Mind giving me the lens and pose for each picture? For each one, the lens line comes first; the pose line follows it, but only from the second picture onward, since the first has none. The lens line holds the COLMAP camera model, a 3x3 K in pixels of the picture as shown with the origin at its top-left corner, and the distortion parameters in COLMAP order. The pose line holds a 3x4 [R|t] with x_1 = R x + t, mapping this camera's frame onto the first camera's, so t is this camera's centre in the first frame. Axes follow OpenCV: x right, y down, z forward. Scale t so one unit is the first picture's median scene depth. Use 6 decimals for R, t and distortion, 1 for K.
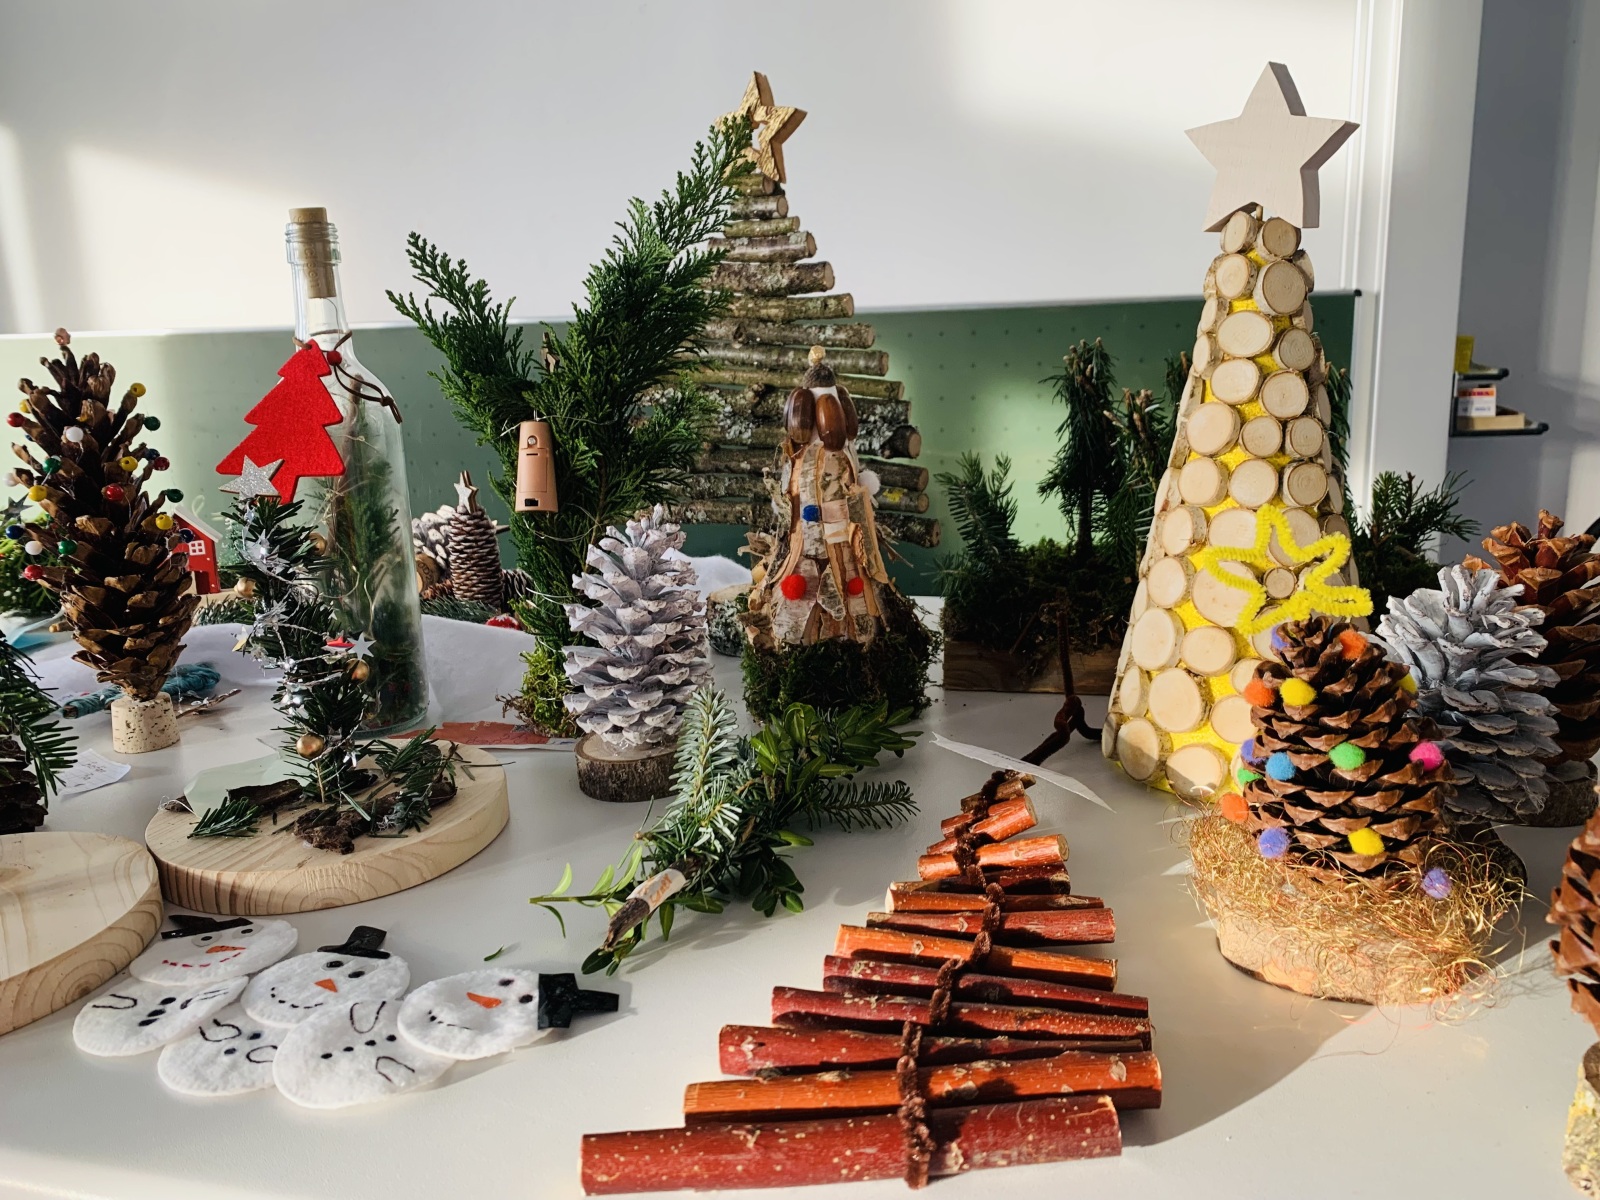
lens RADIAL K [[1215.0, 0, 798.5], [0, 1215.0, 613.5], [0, 0, 1]] dist [0.003245, -0.043906]
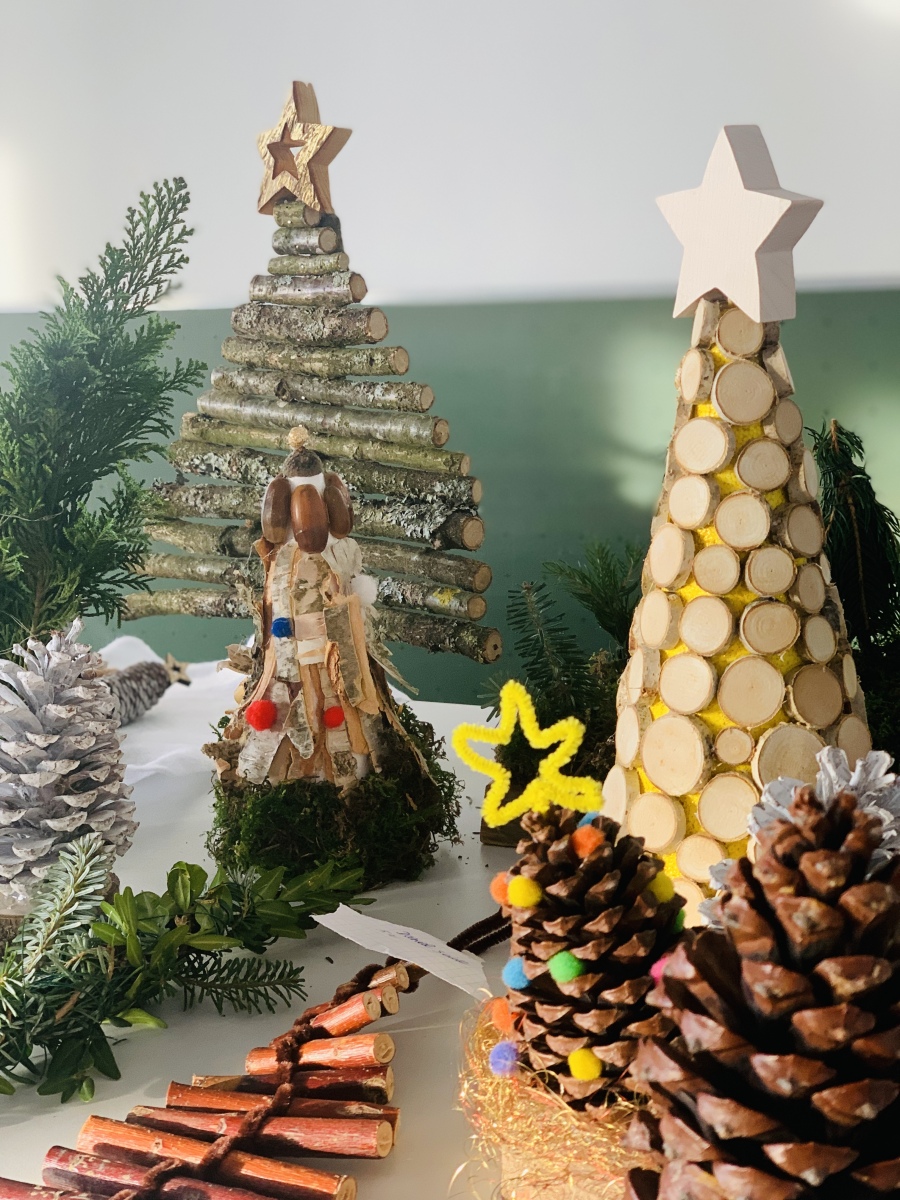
lens RADIAL K [[1788.4, 0, 450.5], [0, 1788.4, 598.3], [0, 0, 1]] dist [-0.034473, 0.000000]
pose [[0.984864, 0.025449, -0.171449, 0.341628], [-0.032974, 0.998607, -0.041187, -0.057268], [0.170162, 0.046217, 0.984332, -0.193019]]
